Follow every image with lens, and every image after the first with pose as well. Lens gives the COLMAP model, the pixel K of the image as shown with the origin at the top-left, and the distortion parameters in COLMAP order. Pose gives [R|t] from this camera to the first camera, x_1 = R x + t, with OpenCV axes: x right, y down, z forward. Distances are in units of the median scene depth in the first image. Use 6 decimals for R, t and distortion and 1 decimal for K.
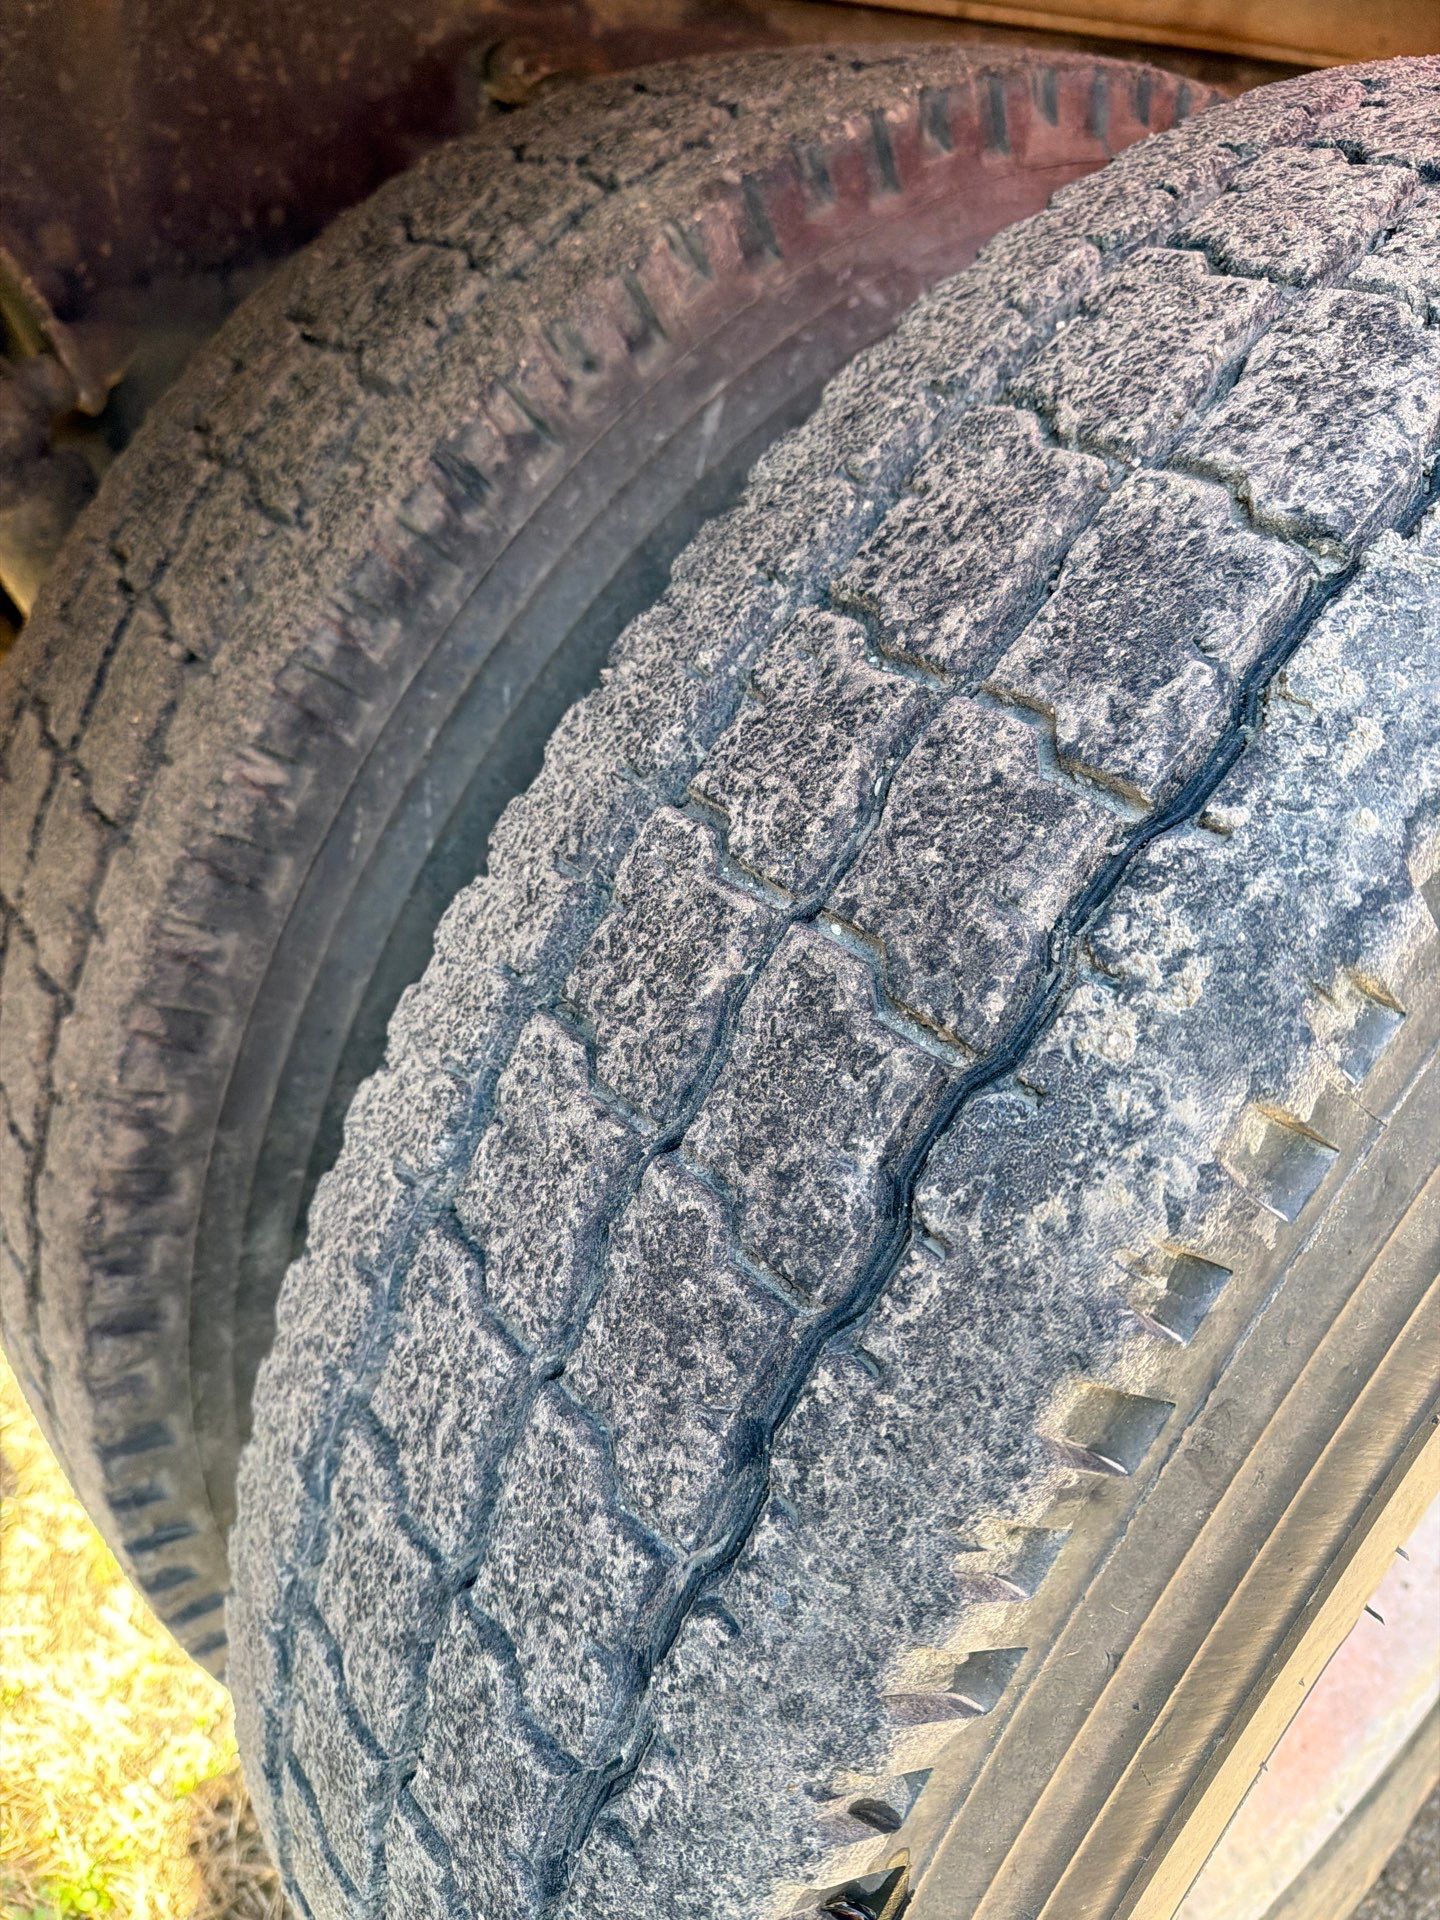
lens RADIAL K [[1393.3, 0, 720.0], [0, 1393.3, 960.0], [0, 0, 1]] dist [-0.005334, -0.009147]
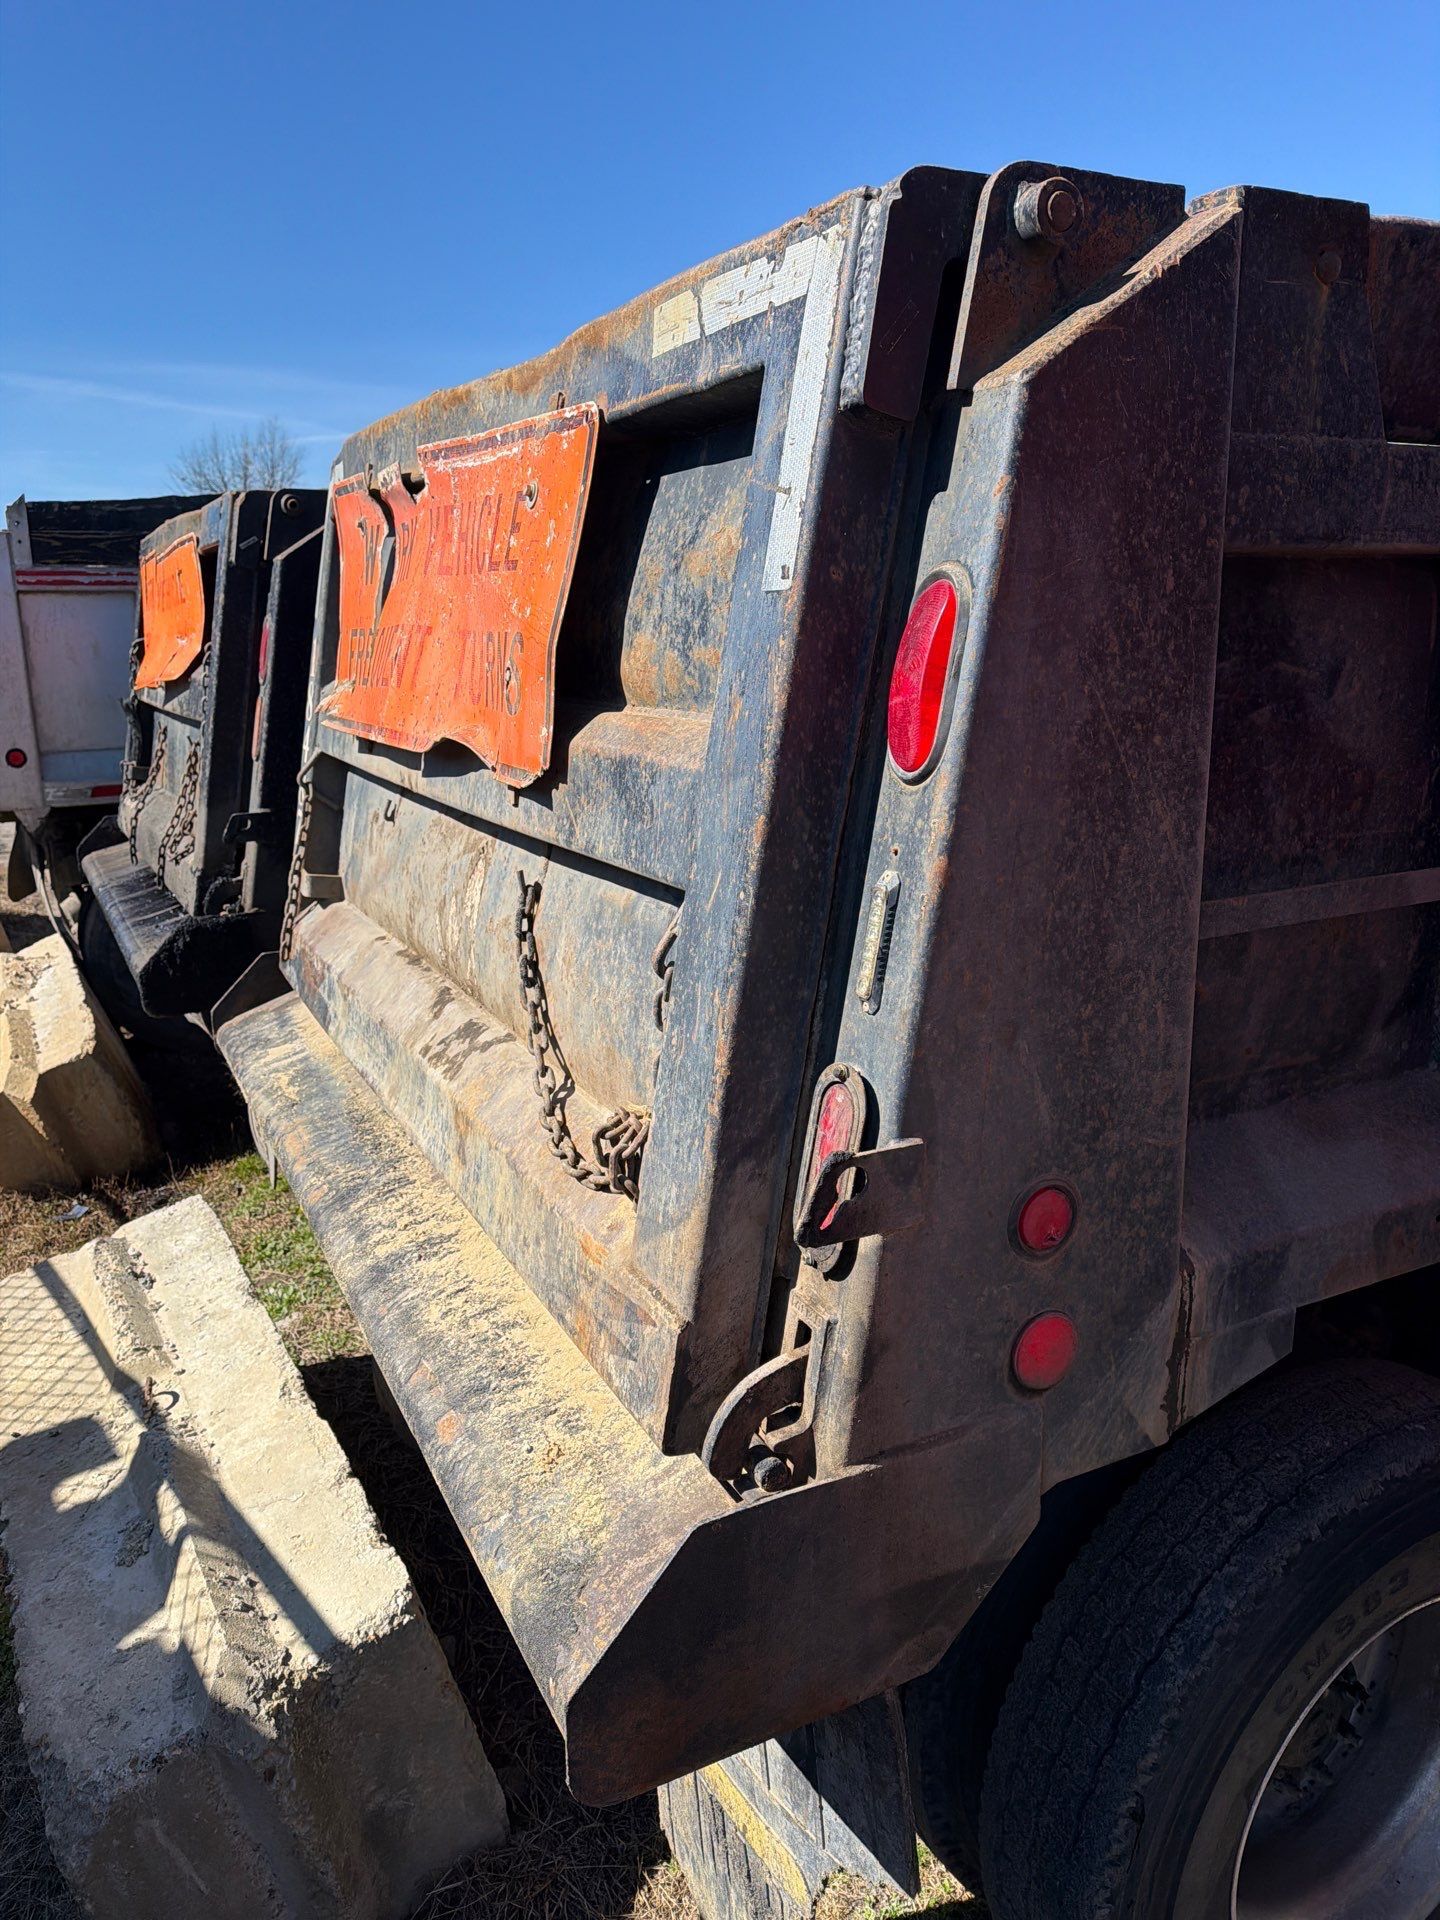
lens RADIAL K [[1393.3, 0, 720.0], [0, 1393.3, 960.0], [0, 0, 1]] dist [-0.005334, -0.009147]
pose [[0.971780, -0.027297, -0.234305, -0.136829], [-0.037313, 0.962989, -0.266945, -1.152556], [0.232920, 0.268154, 0.934795, -5.817631]]
